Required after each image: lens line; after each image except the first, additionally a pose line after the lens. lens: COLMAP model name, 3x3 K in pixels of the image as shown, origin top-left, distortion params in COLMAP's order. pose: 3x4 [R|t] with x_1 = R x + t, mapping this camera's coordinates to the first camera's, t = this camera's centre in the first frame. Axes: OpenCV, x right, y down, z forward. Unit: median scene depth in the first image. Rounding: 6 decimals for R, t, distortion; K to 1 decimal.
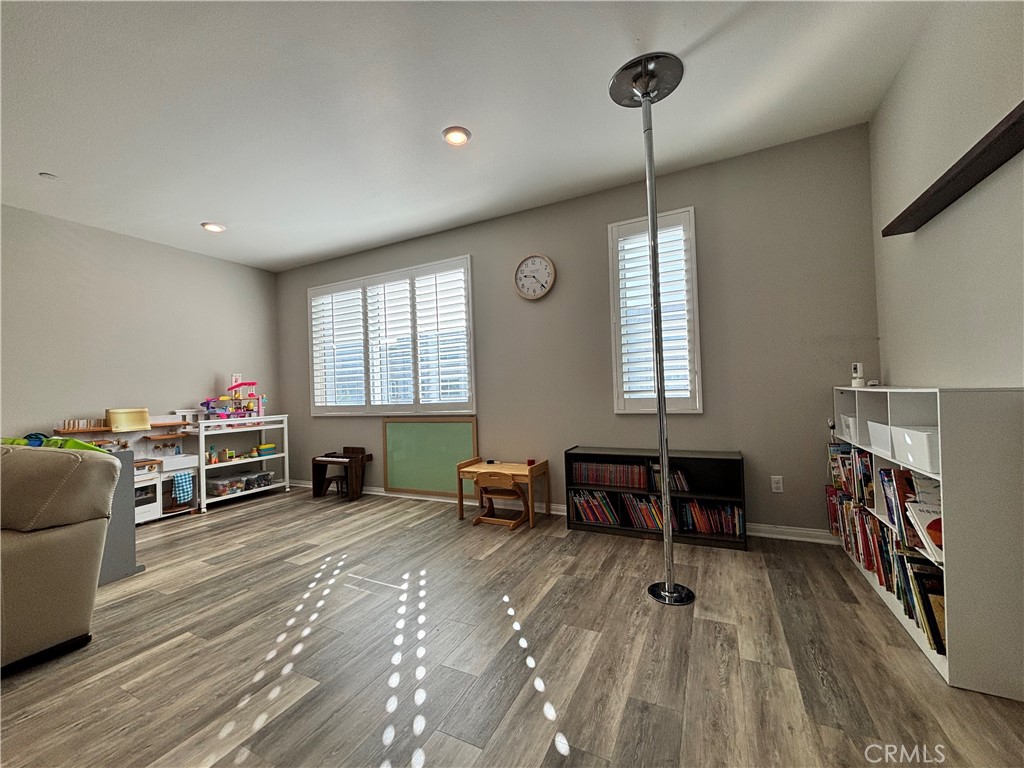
lens RADIAL K [[414.6, 0, 512.0], [0, 414.6, 384.0], [0, 0, 1]] dist [0.007703, -0.000303]
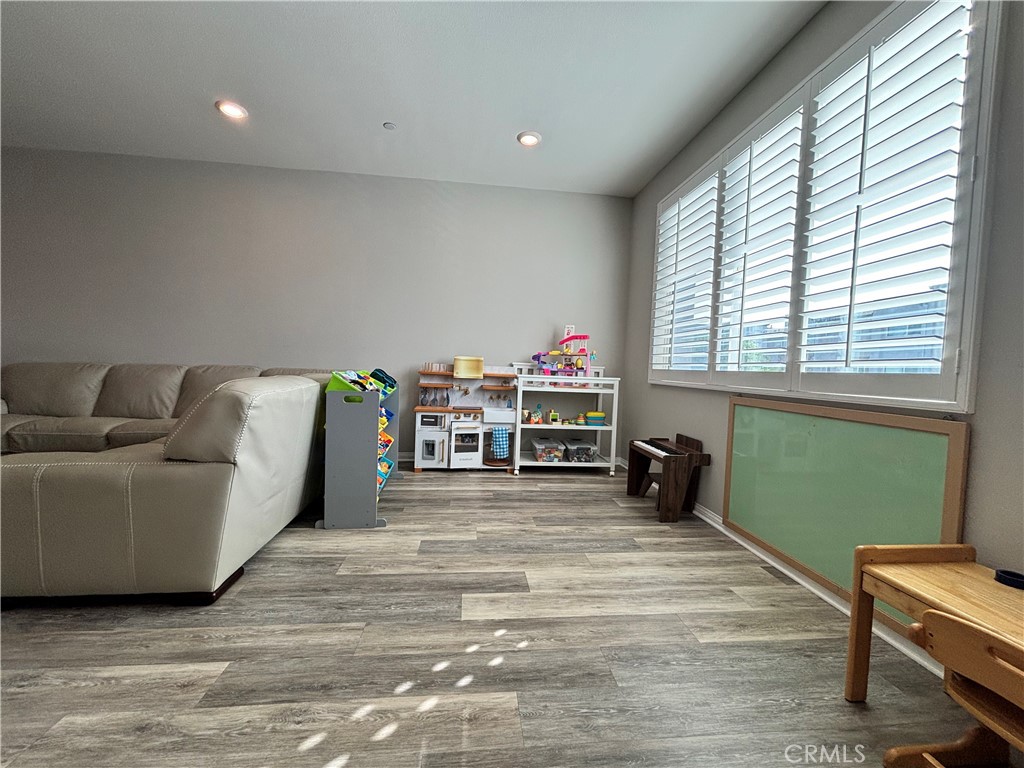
lens RADIAL K [[408.1, 0, 512.0], [0, 408.1, 384.0], [0, 0, 1]] dist [-0.001287, -0.000398]
pose [[0.534385, 0.091576, -0.840266, -0.011738], [-0.040553, 0.995746, 0.082731, 0.037456], [0.844268, -0.010135, 0.535826, 0.520754]]
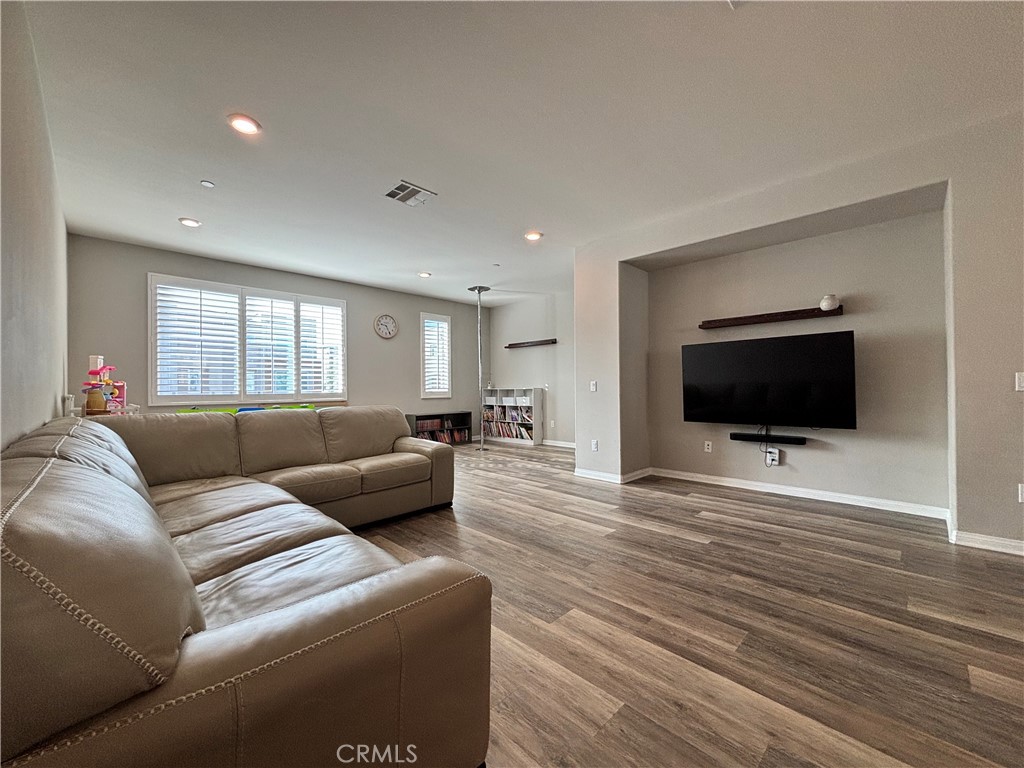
lens RADIAL K [[414.6, 0, 512.0], [0, 414.6, 384.0], [0, 0, 1]] dist [0.007703, -0.000303]
pose [[0.297579, 0.042003, 0.953773, -1.445827], [-0.020993, 0.999078, -0.037448, 0.056949], [-0.954466, -0.008878, 0.298186, -0.096574]]
